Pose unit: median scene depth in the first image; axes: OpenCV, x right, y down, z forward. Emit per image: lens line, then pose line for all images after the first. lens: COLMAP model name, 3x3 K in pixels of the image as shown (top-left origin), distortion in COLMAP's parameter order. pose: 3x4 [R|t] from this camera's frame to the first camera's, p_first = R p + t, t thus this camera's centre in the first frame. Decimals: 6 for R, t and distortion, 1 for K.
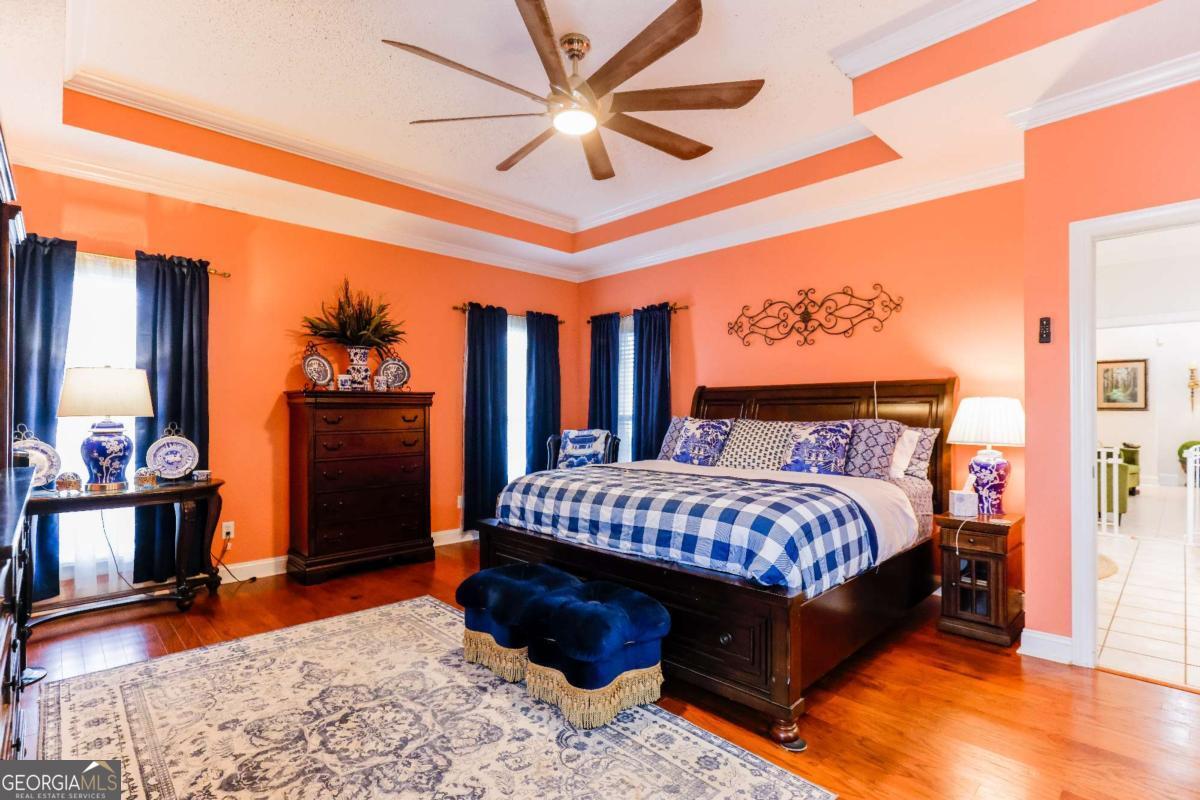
lens RADIAL K [[570.6, 0, 655.6], [0, 570.6, 407.1], [0, 0, 1]] dist [-0.003597, -0.000662]
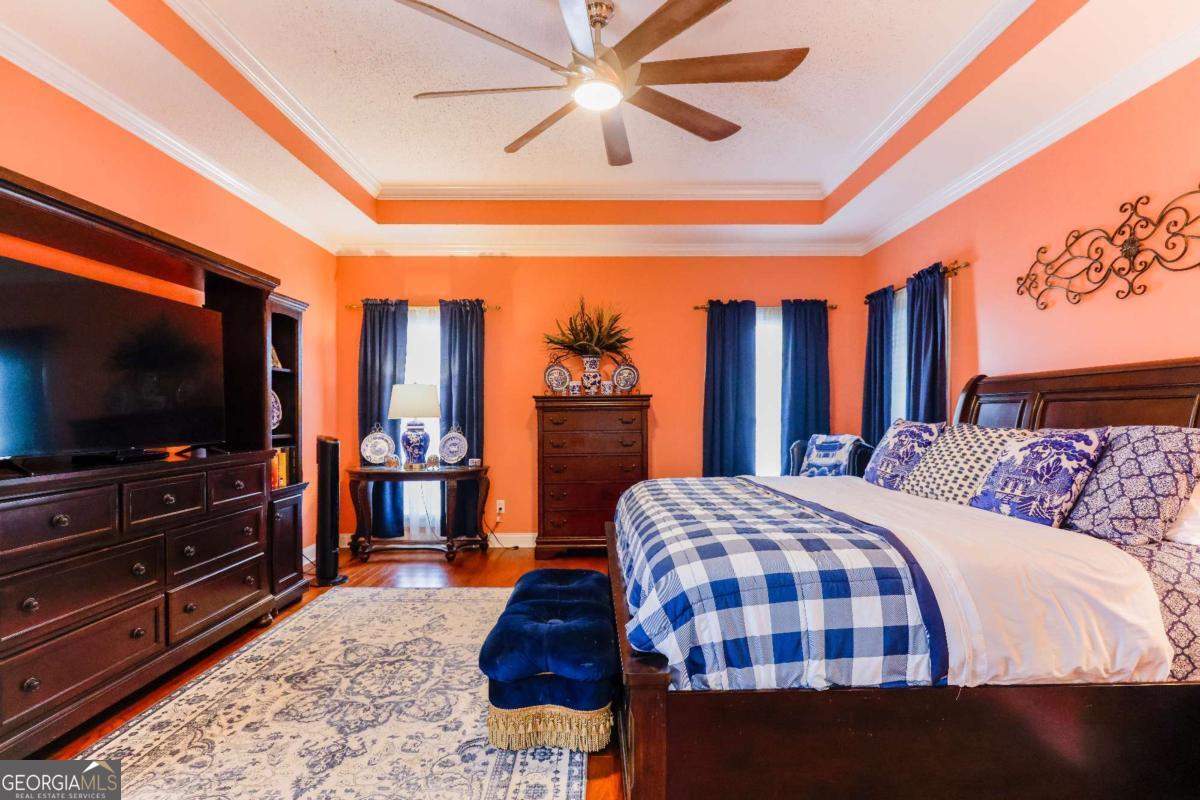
lens RADIAL K [[605.1, 0, 640.8], [0, 605.1, 416.6], [0, 0, 1]] dist [-0.003729, -0.000830]
pose [[0.700028, 0.000748, -0.714115, 0.445445], [0.009508, 0.999901, 0.010368, 0.002218], [0.714052, -0.014047, 0.699952, 0.272638]]
